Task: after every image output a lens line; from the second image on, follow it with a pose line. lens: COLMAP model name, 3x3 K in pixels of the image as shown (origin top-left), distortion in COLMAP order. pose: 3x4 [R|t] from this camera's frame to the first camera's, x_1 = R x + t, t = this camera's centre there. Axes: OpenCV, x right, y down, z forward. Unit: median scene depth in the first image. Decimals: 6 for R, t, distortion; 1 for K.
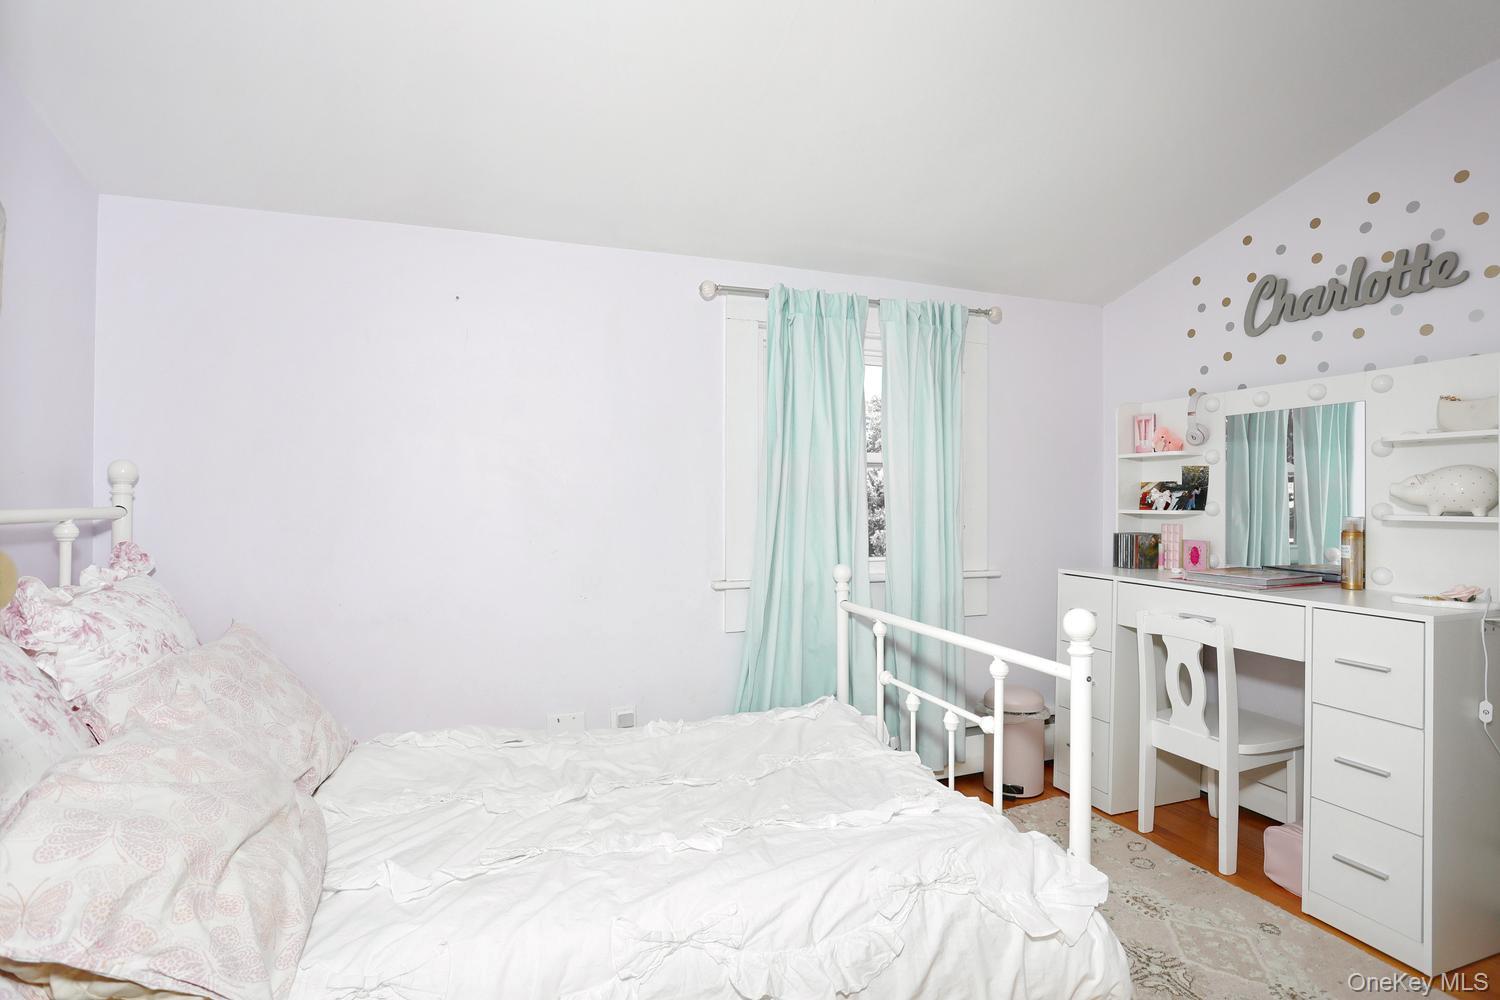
lens RADIAL K [[730.9, 0, 744.0], [0, 730.9, 497.8], [0, 0, 1]] dist [-0.066916, 0.024402]
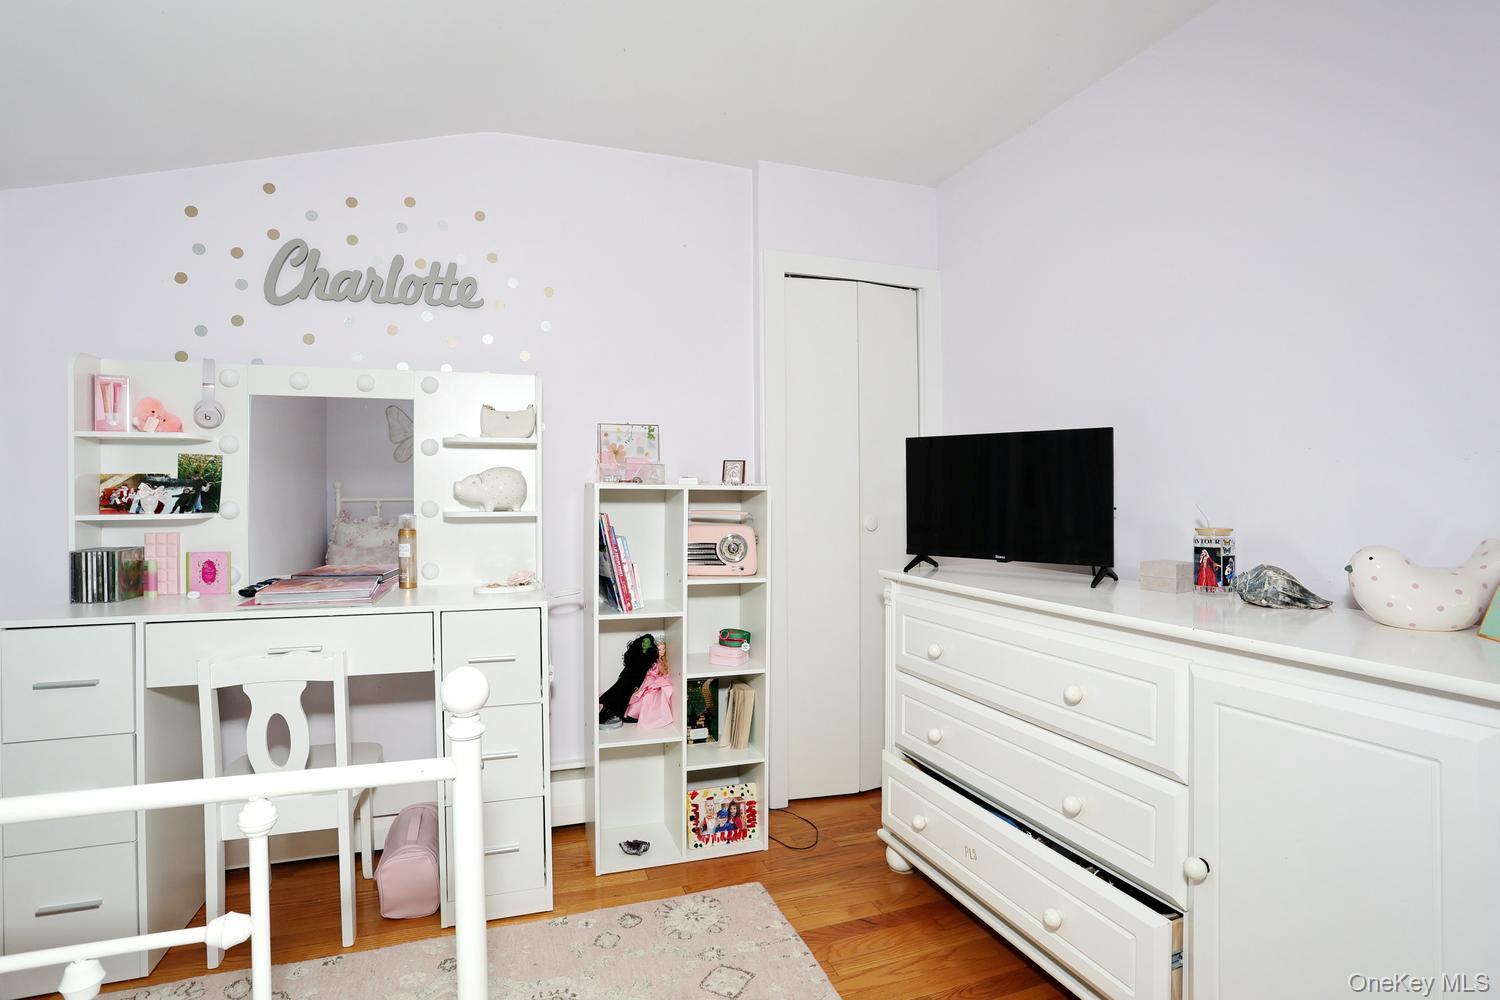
lens RADIAL K [[730.9, 0, 745.2], [0, 730.9, 493.6], [0, 0, 1]] dist [-0.066916, 0.024402]
pose [[0.014524, -0.007547, 0.999866, -0.116943], [-0.000208, 0.999971, 0.007551, -0.008856], [-0.999895, -0.000317, 0.014522, 0.413984]]
